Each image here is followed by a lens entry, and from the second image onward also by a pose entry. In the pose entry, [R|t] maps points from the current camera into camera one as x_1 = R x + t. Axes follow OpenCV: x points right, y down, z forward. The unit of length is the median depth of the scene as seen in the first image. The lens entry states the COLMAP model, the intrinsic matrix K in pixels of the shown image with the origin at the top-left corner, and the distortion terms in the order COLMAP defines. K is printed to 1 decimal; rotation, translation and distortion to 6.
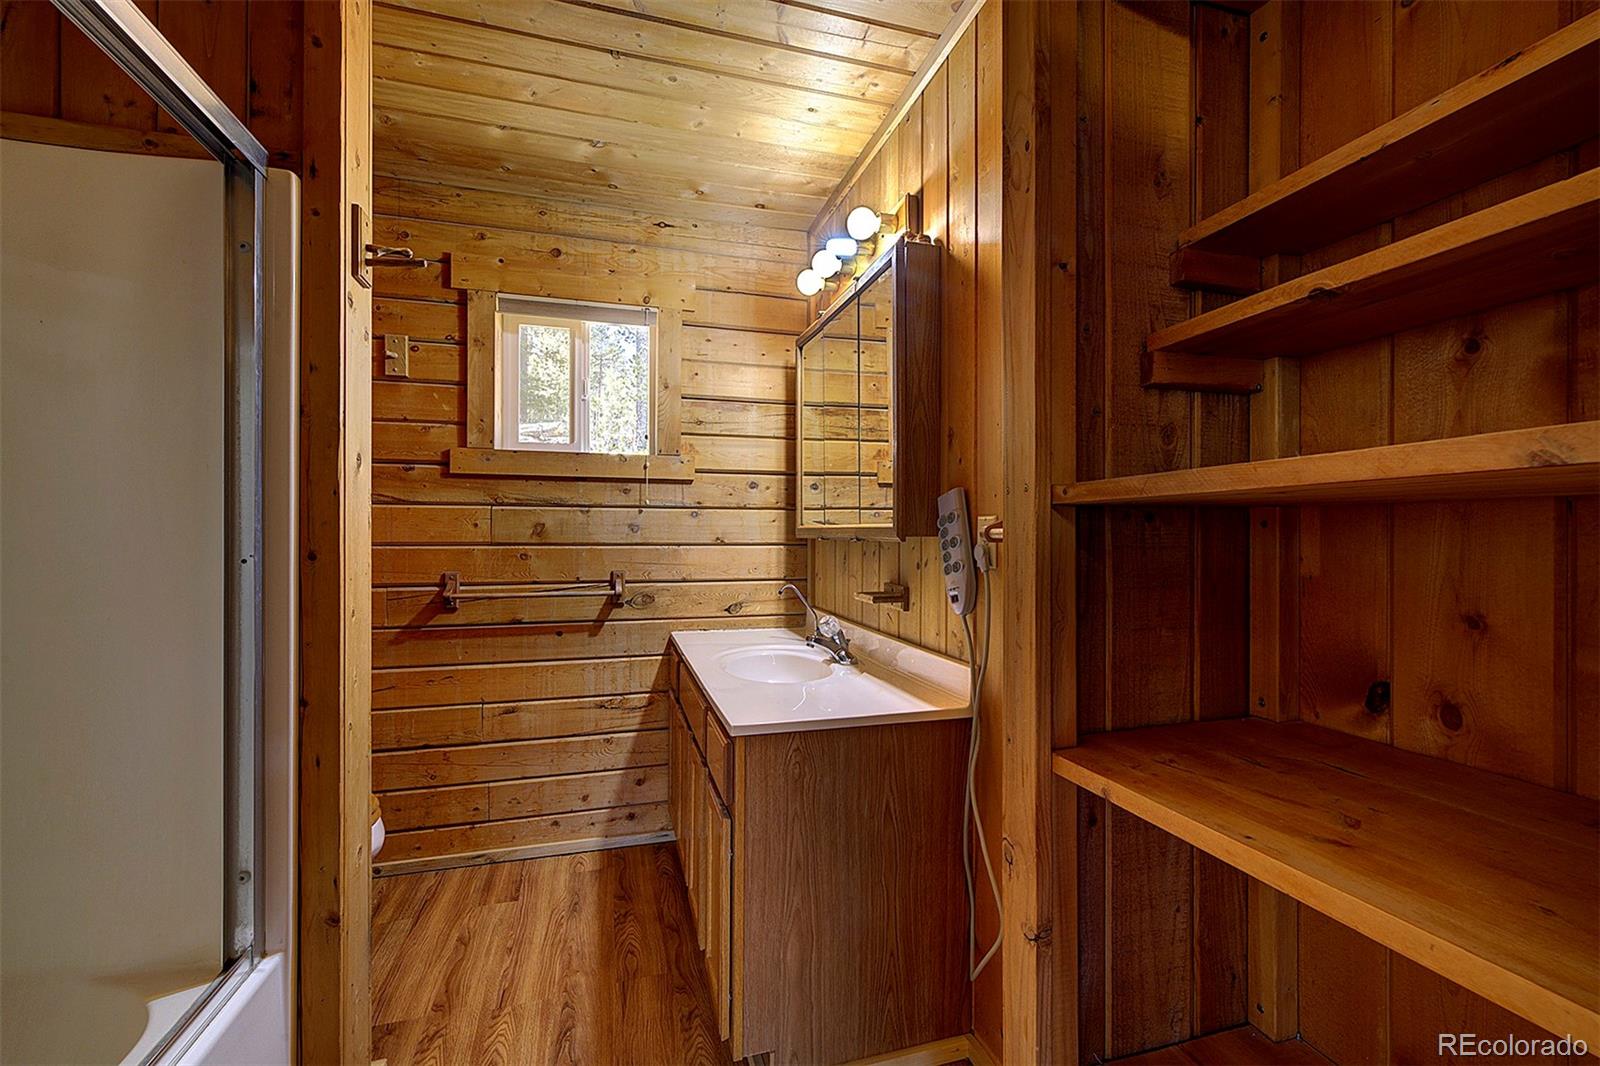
lens RADIAL K [[684.4, 0, 803.9], [0, 684.4, 530.0], [0, 0, 1]] dist [-0.000987, -0.000015]
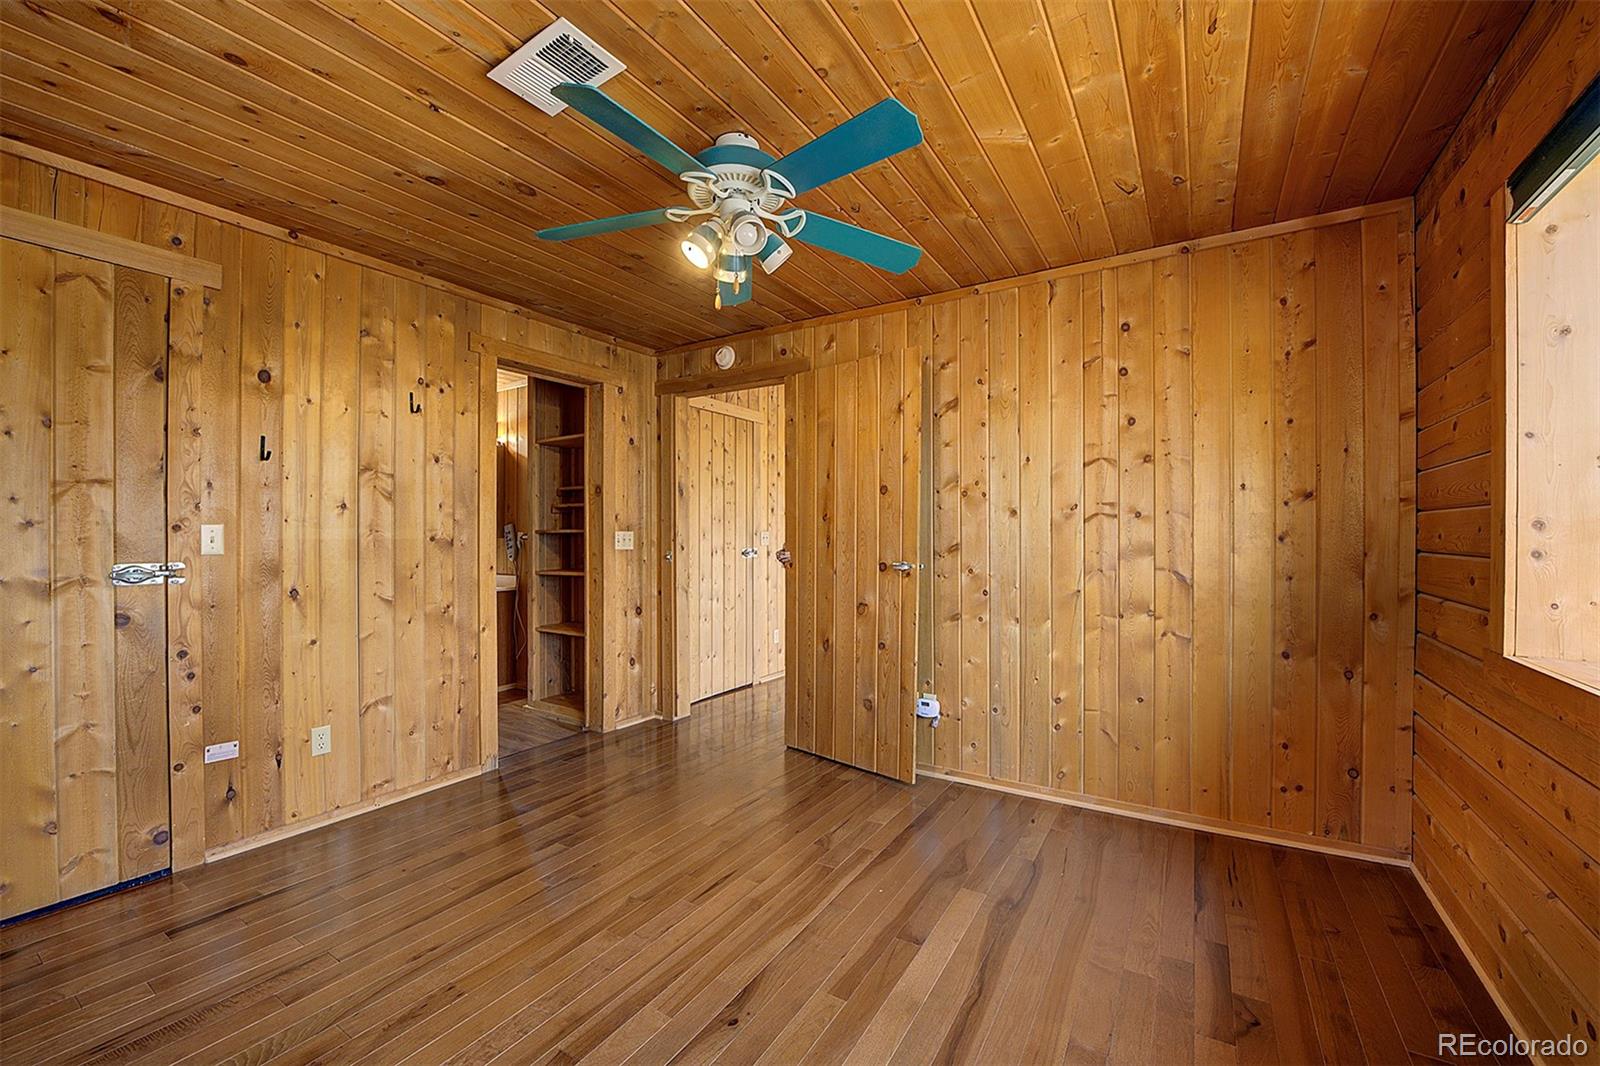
lens RADIAL K [[643.7, 0, 799.1], [0, 643.7, 533.8], [0, 0, 1]] dist [-0.022151, 0.000370]
pose [[0.754435, 0.007213, 0.656336, -0.753391], [-0.010014, 0.999950, 0.000522, -0.027627], [-0.656299, -0.006966, 0.754469, -2.230555]]
